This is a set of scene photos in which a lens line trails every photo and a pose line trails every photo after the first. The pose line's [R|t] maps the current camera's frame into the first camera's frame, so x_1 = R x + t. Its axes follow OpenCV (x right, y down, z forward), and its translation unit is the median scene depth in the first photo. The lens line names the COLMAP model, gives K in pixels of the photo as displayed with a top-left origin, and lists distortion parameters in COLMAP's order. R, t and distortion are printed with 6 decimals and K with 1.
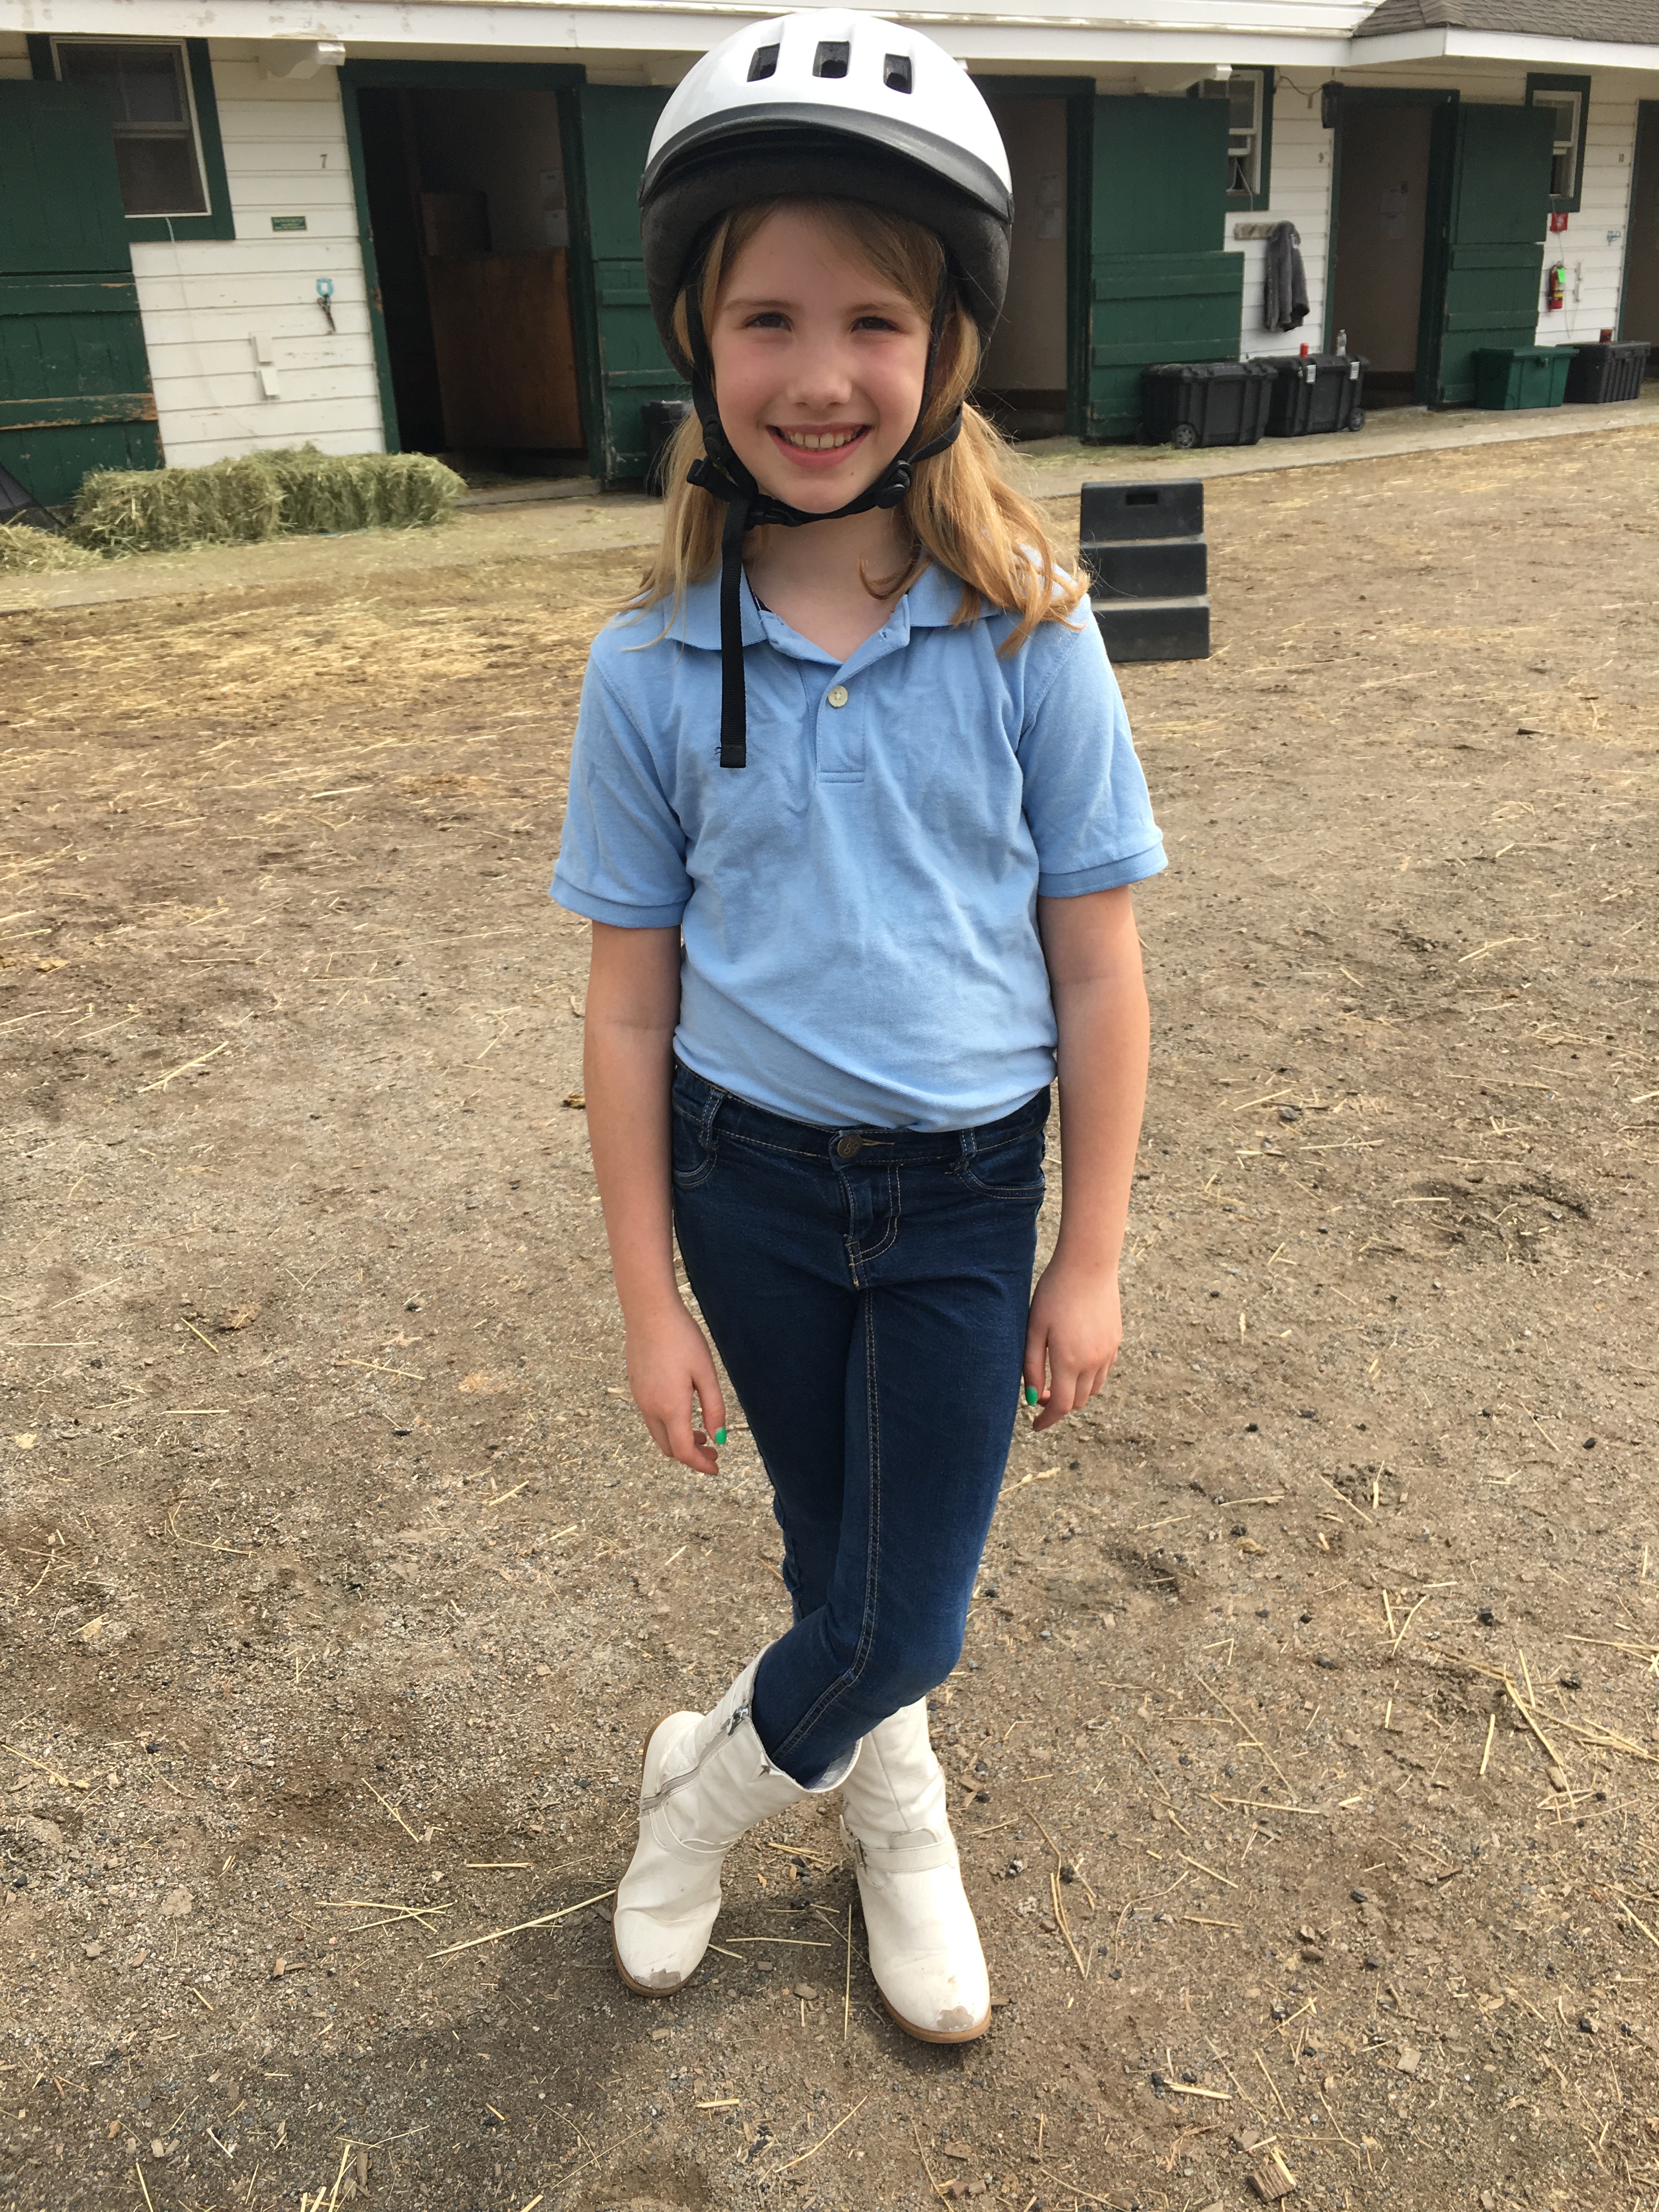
lens RADIAL K [[1960.5, 0, 824.3], [0, 1960.5, 1140.4], [0, 0, 1]] dist [0.098781, -0.117381]
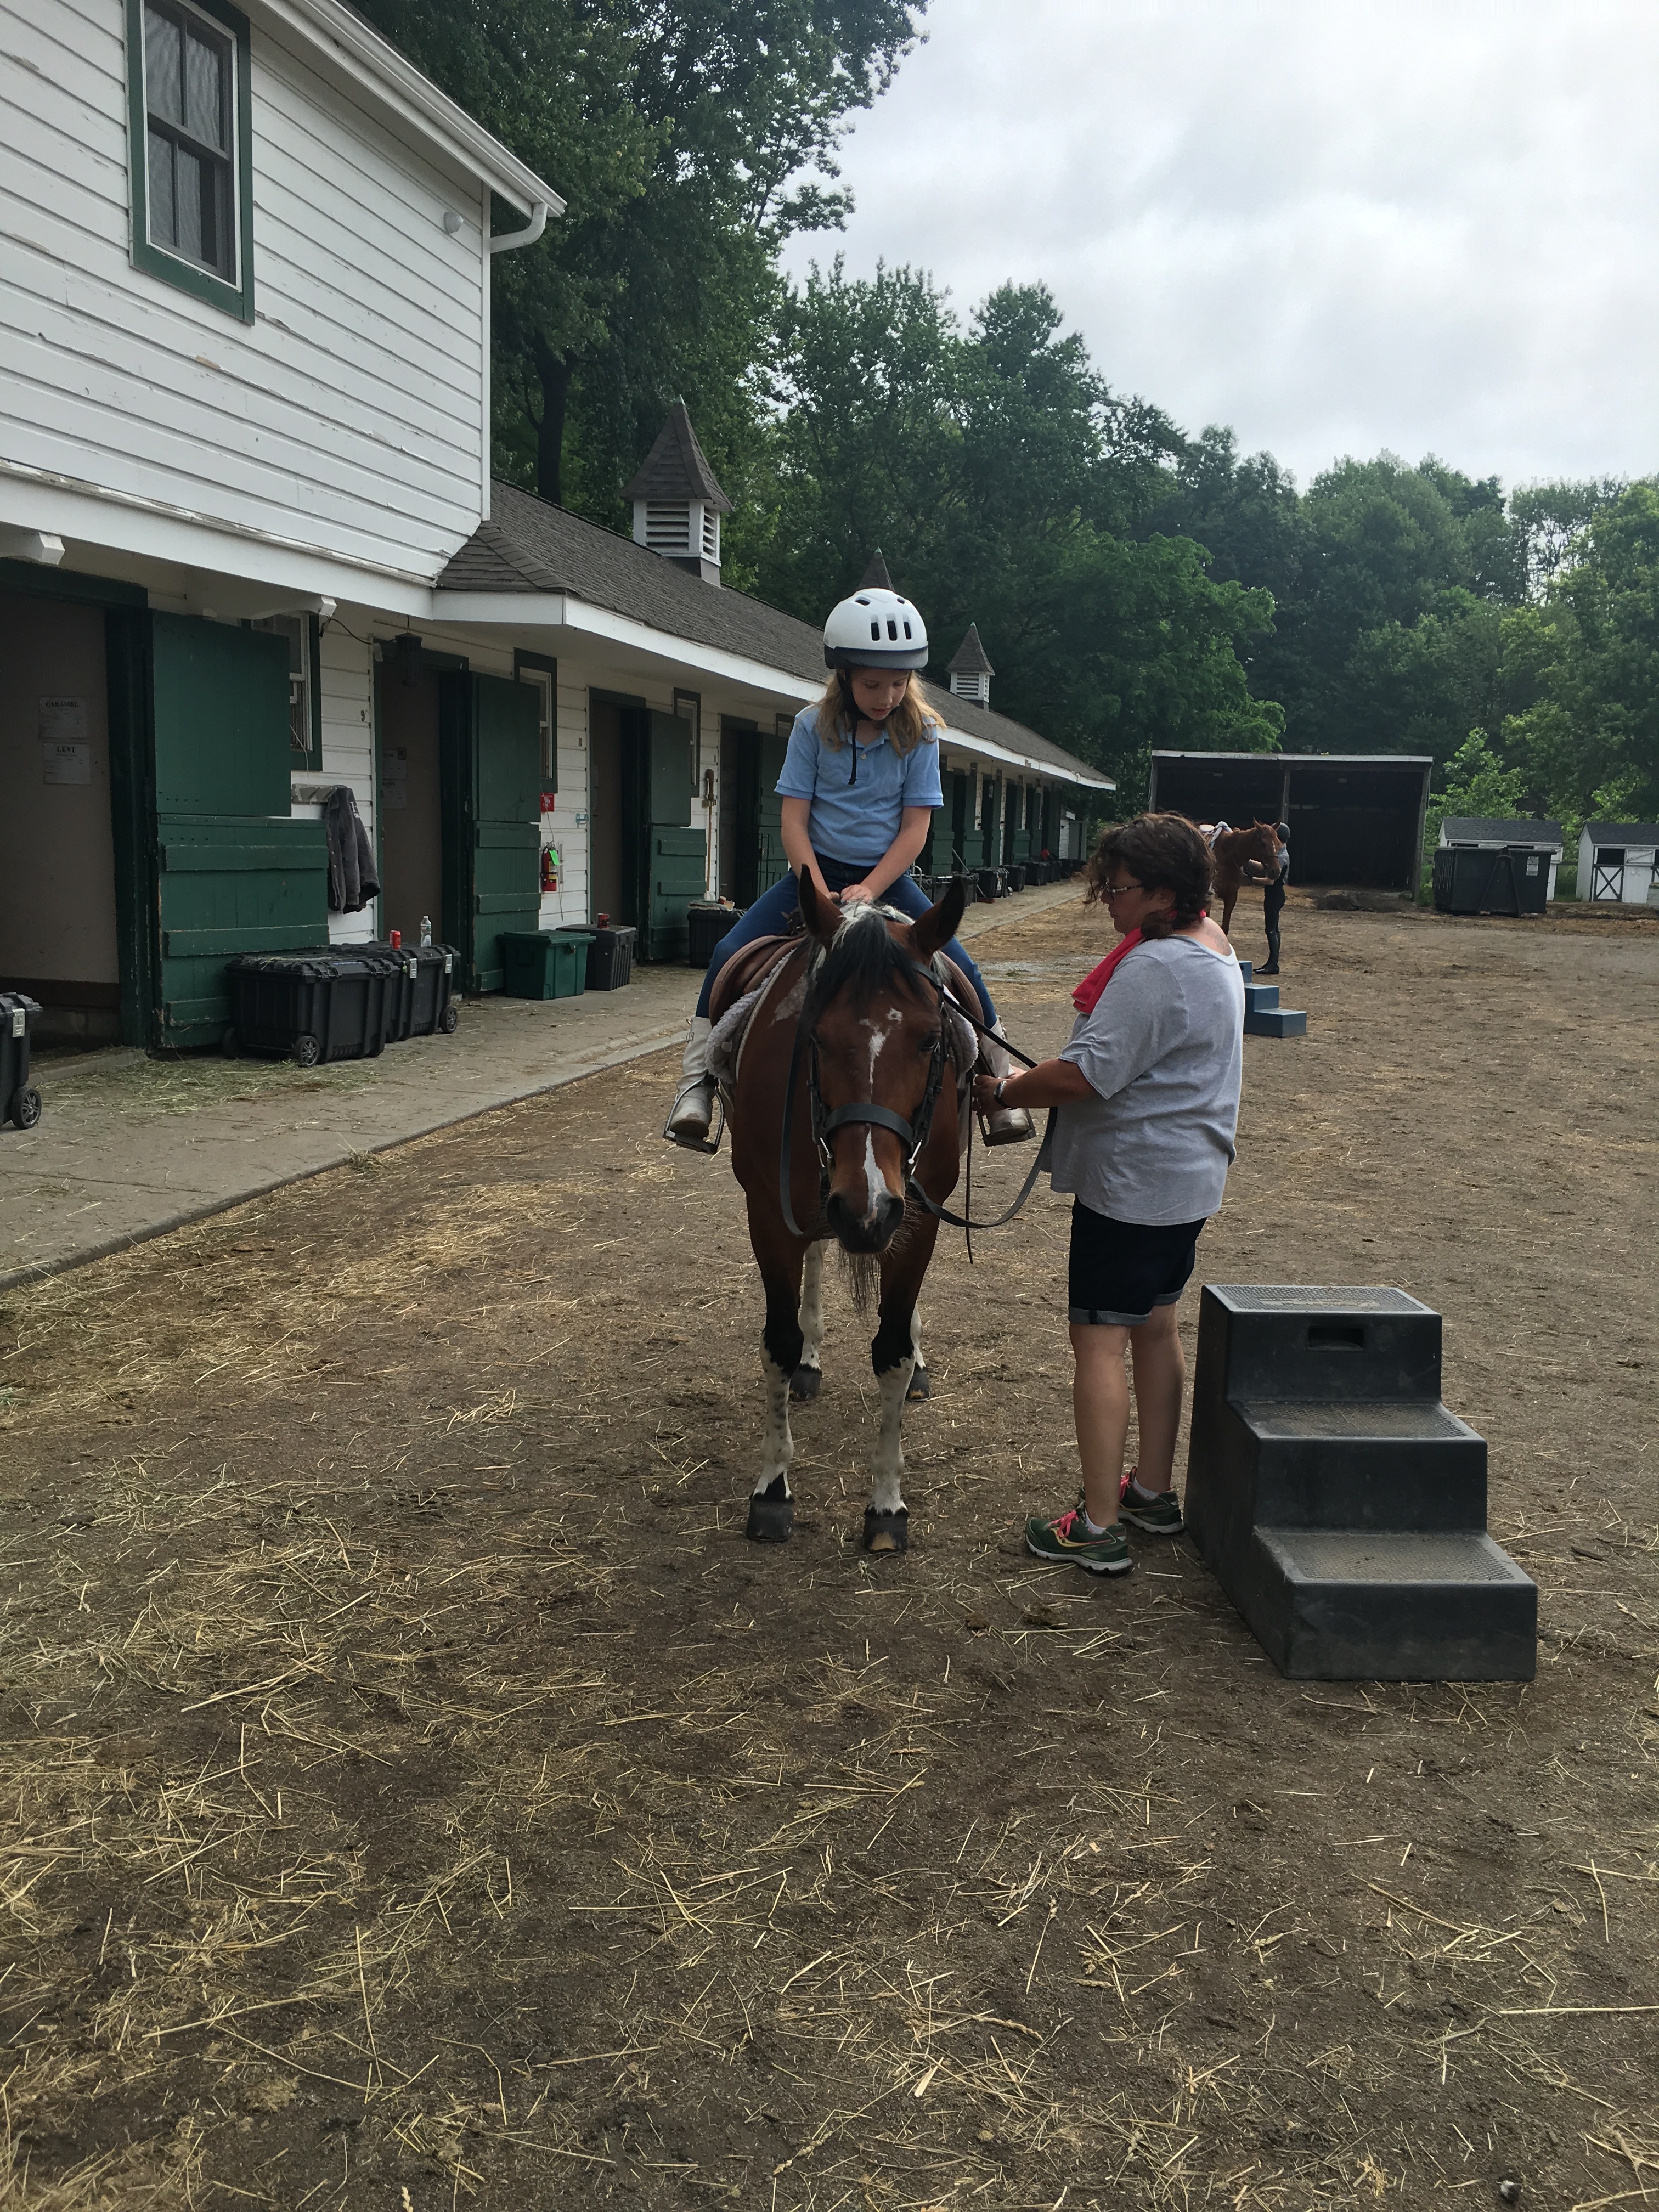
lens RADIAL K [[1960.5, 0, 824.3], [0, 1960.5, 1140.4], [0, 0, 1]] dist [0.098781, -0.117381]
pose [[0.758353, -0.046969, 0.650150, -0.142723], [0.199213, 0.966380, -0.162552, -0.159469], [-0.620657, 0.252790, 0.742214, 0.335964]]
